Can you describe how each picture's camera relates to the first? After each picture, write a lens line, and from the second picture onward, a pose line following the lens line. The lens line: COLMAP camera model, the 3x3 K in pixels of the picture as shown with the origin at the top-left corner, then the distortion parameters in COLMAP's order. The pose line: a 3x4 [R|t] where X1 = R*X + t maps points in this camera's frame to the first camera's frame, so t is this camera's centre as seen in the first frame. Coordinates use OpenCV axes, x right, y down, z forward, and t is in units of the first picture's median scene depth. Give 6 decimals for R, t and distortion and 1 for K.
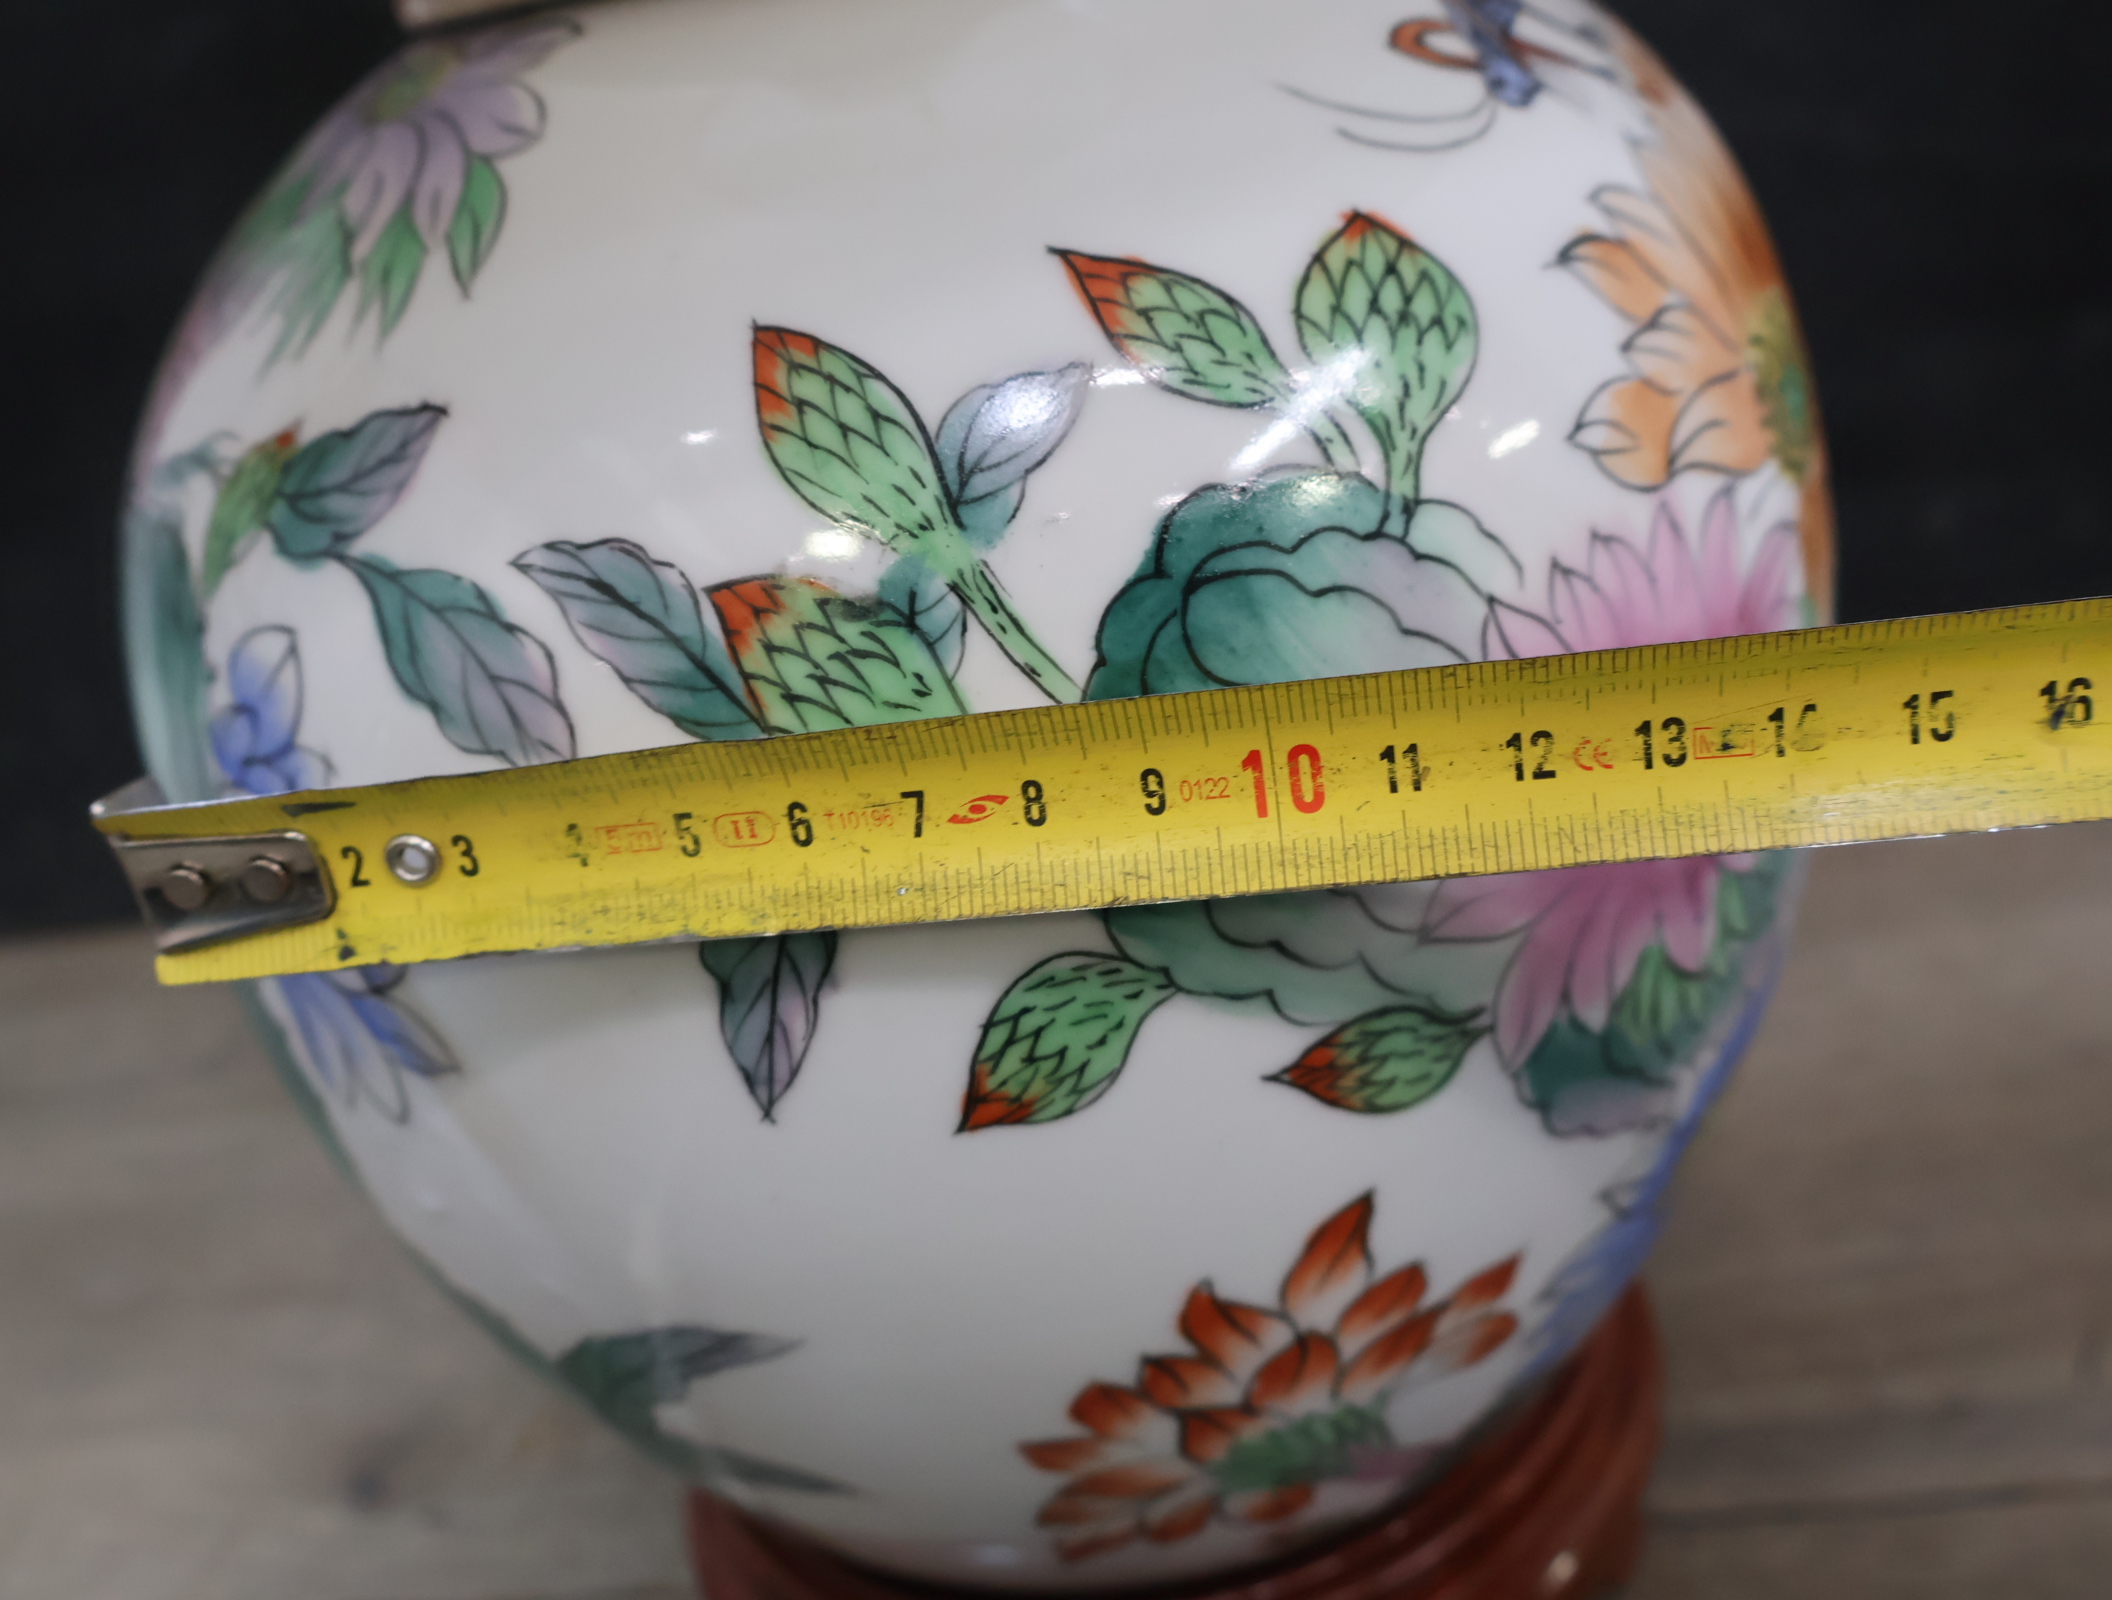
lens RADIAL K [[2082.0, 0, 1047.1], [0, 2082.0, 786.6], [0, 0, 1]] dist [0.019488, 0.000000]
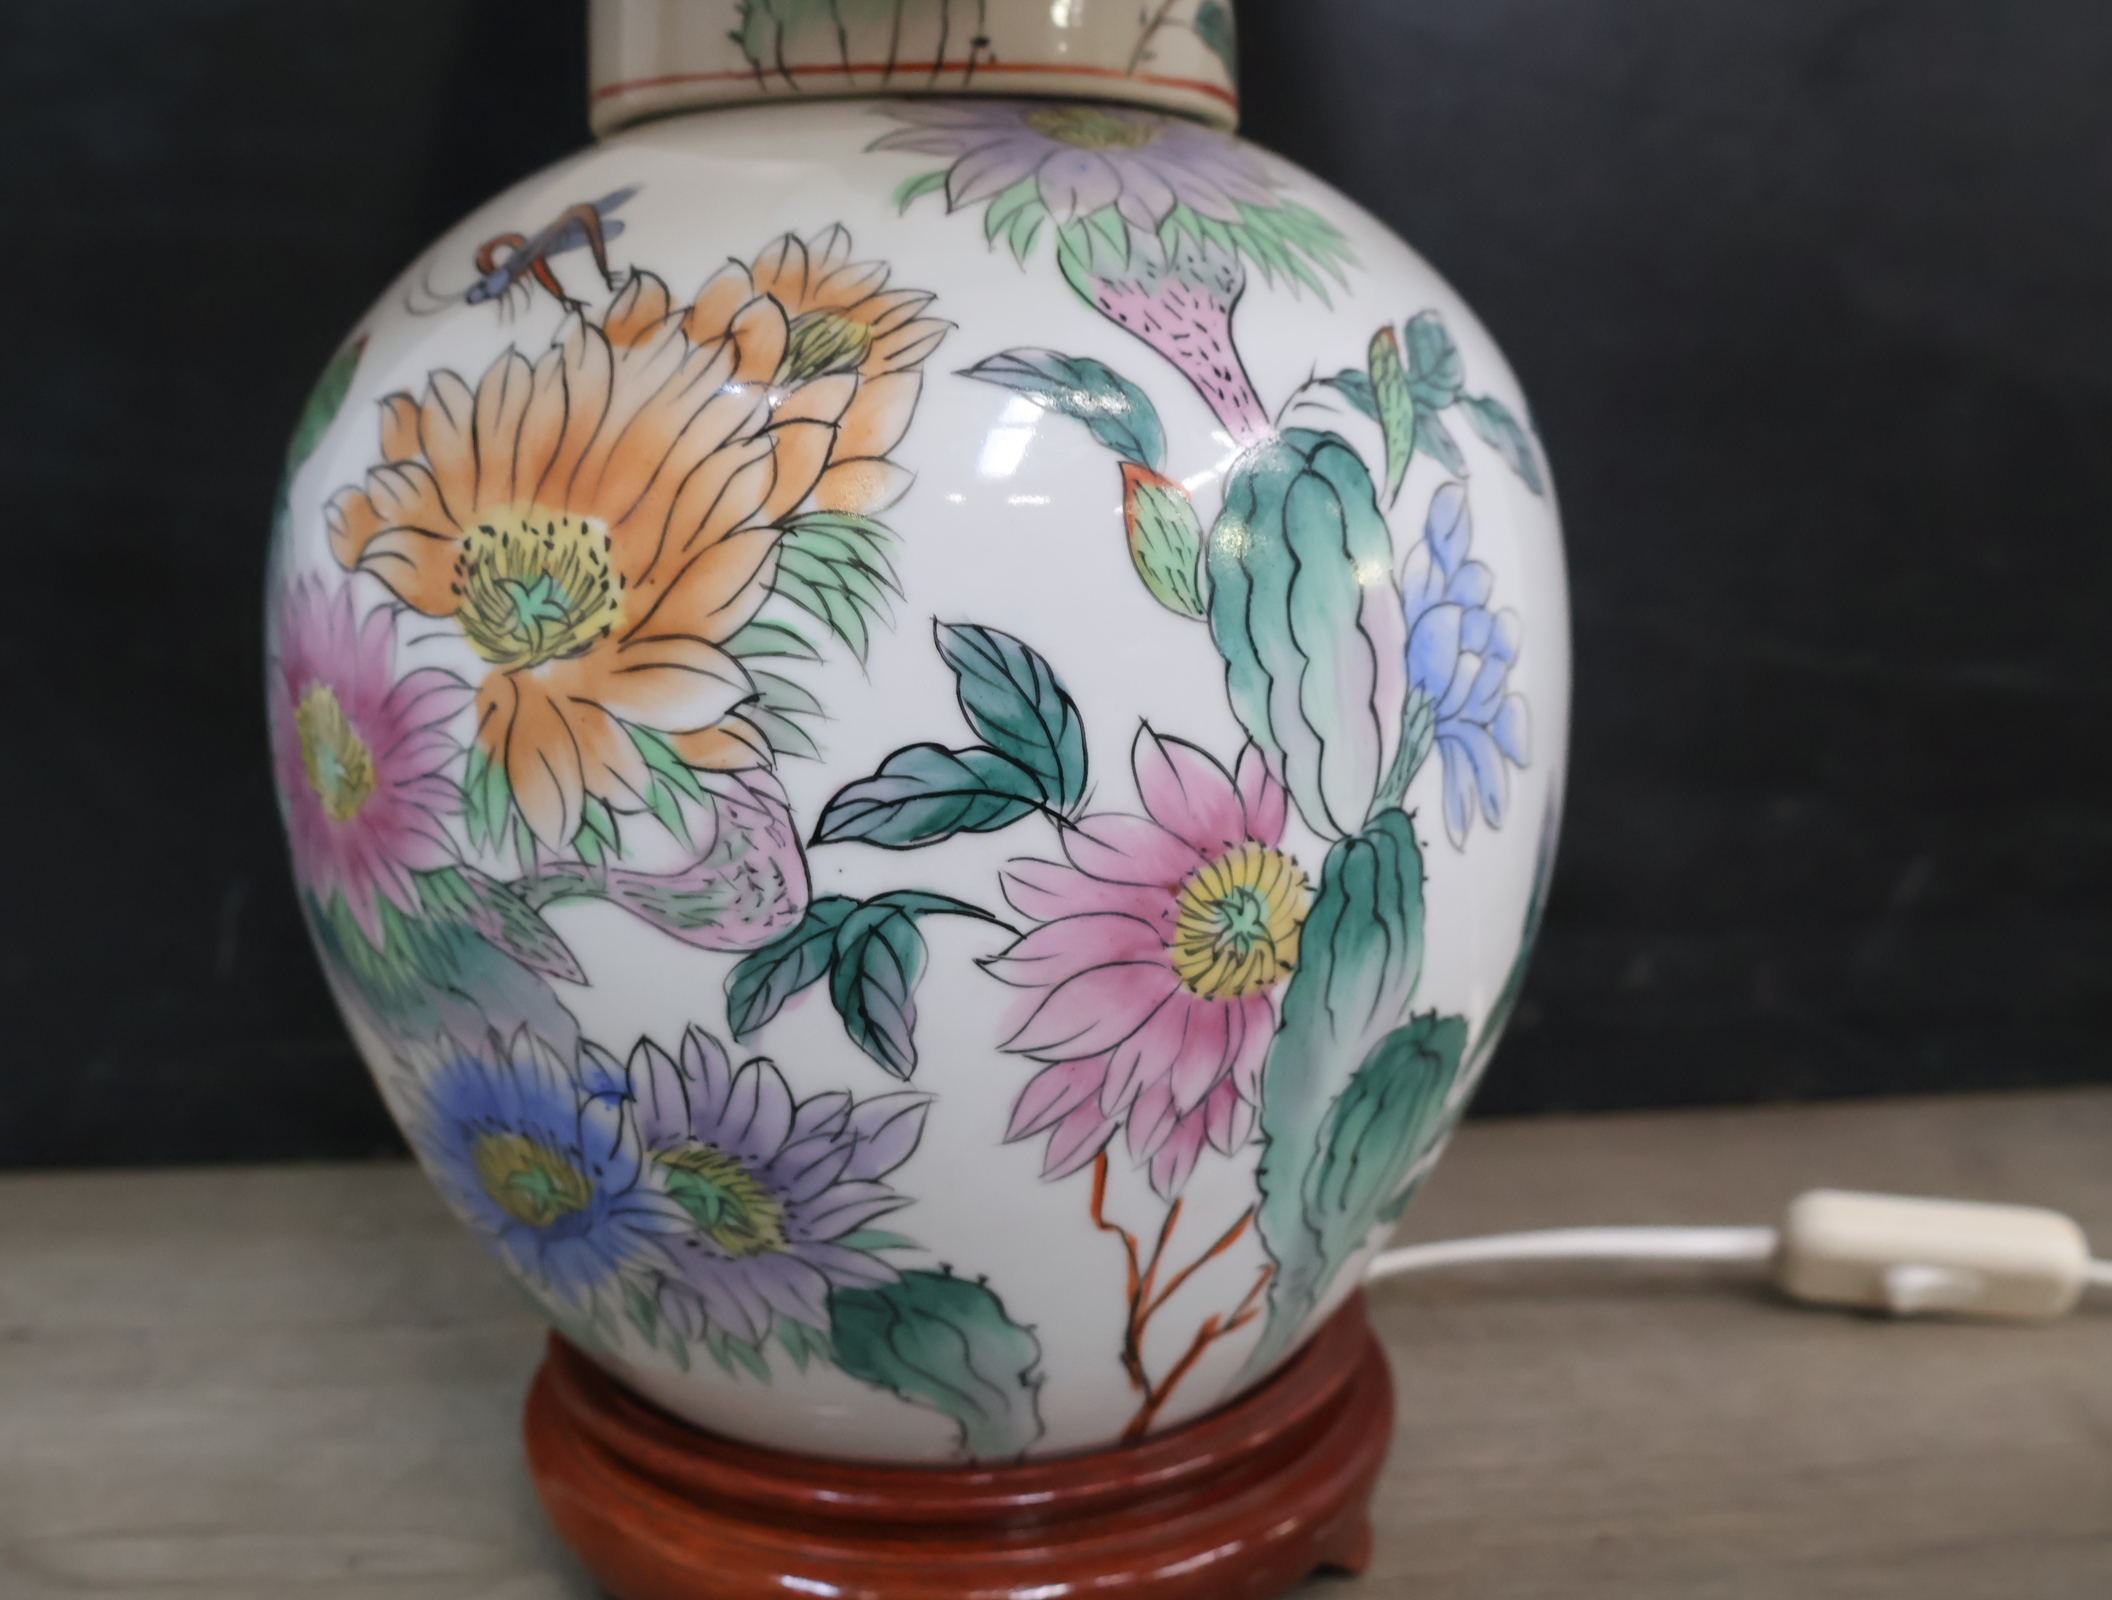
lens RADIAL K [[2082.0, 0, 1046.5], [0, 2082.0, 784.5], [0, 0, 1]] dist [0.019488, 0.000000]
pose [[0.031046, 0.384363, -0.922660, 1.644151], [-0.387531, 0.855527, 0.343357, -0.678590], [0.921334, 0.346899, 0.175513, 1.224416]]
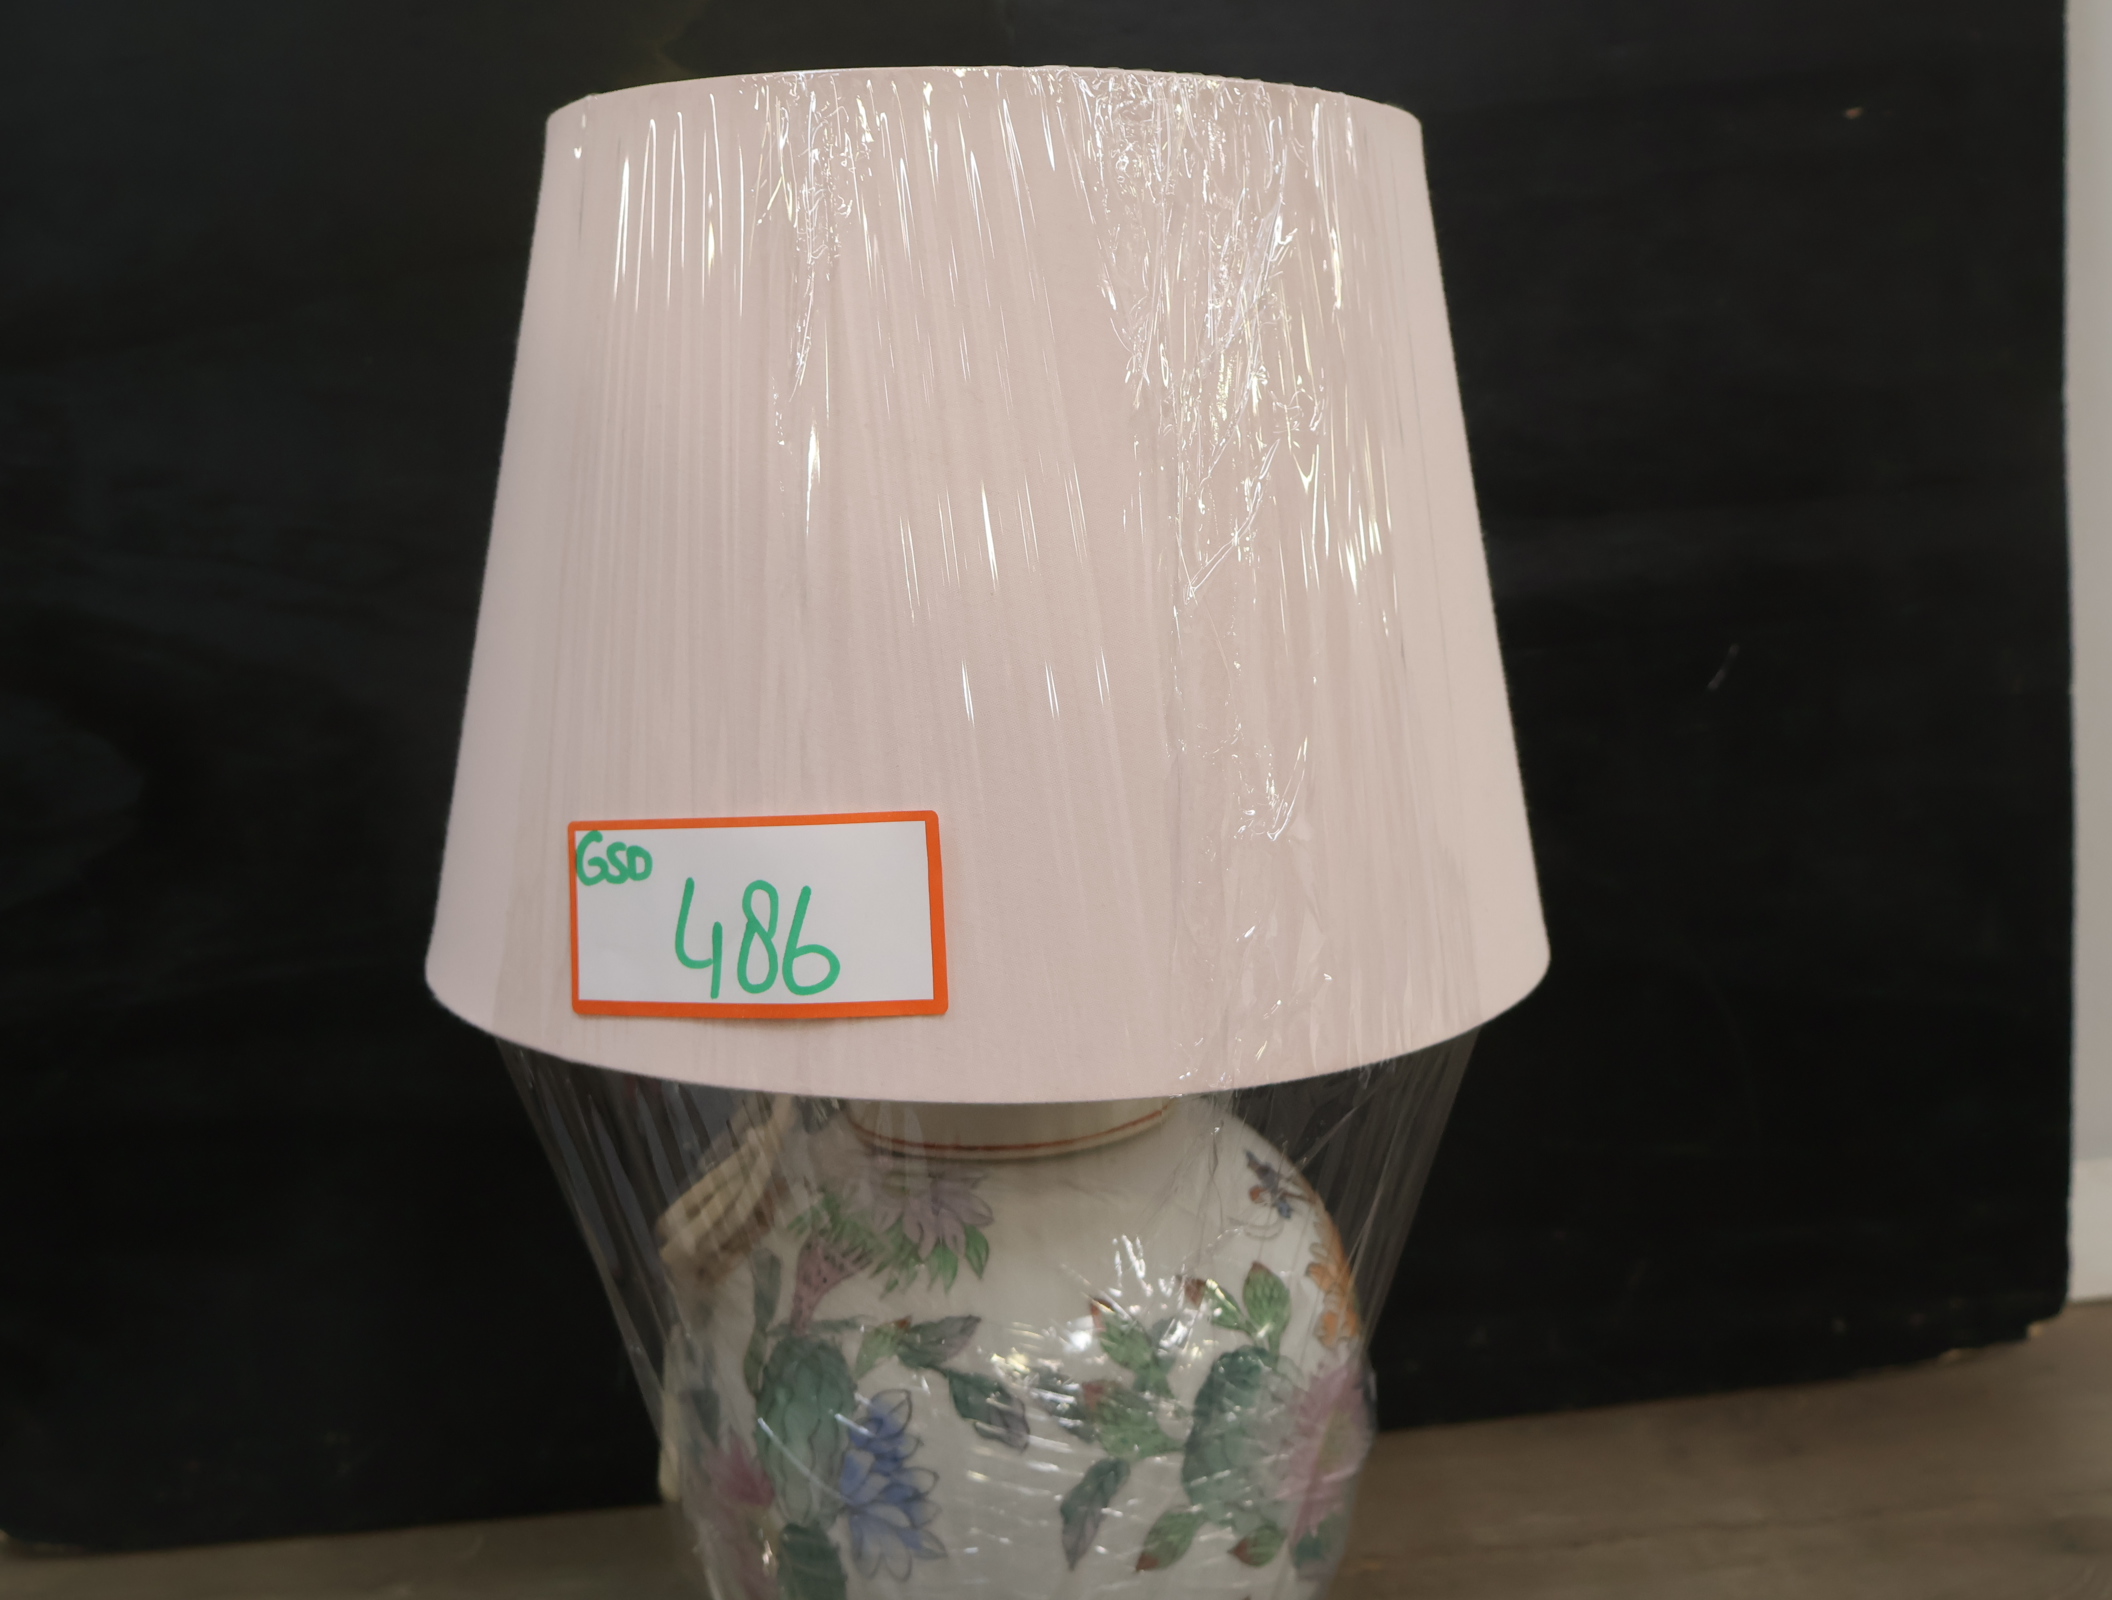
lens RADIAL K [[2082.0, 0, 1069.0], [0, 2082.0, 815.3], [0, 0, 1]] dist [0.019488, 0.000000]
pose [[0.937140, 0.100789, 0.334080, -1.169771], [-0.002795, 0.959517, -0.281636, -0.029191], [-0.348941, 0.262999, 0.899484, -1.823132]]
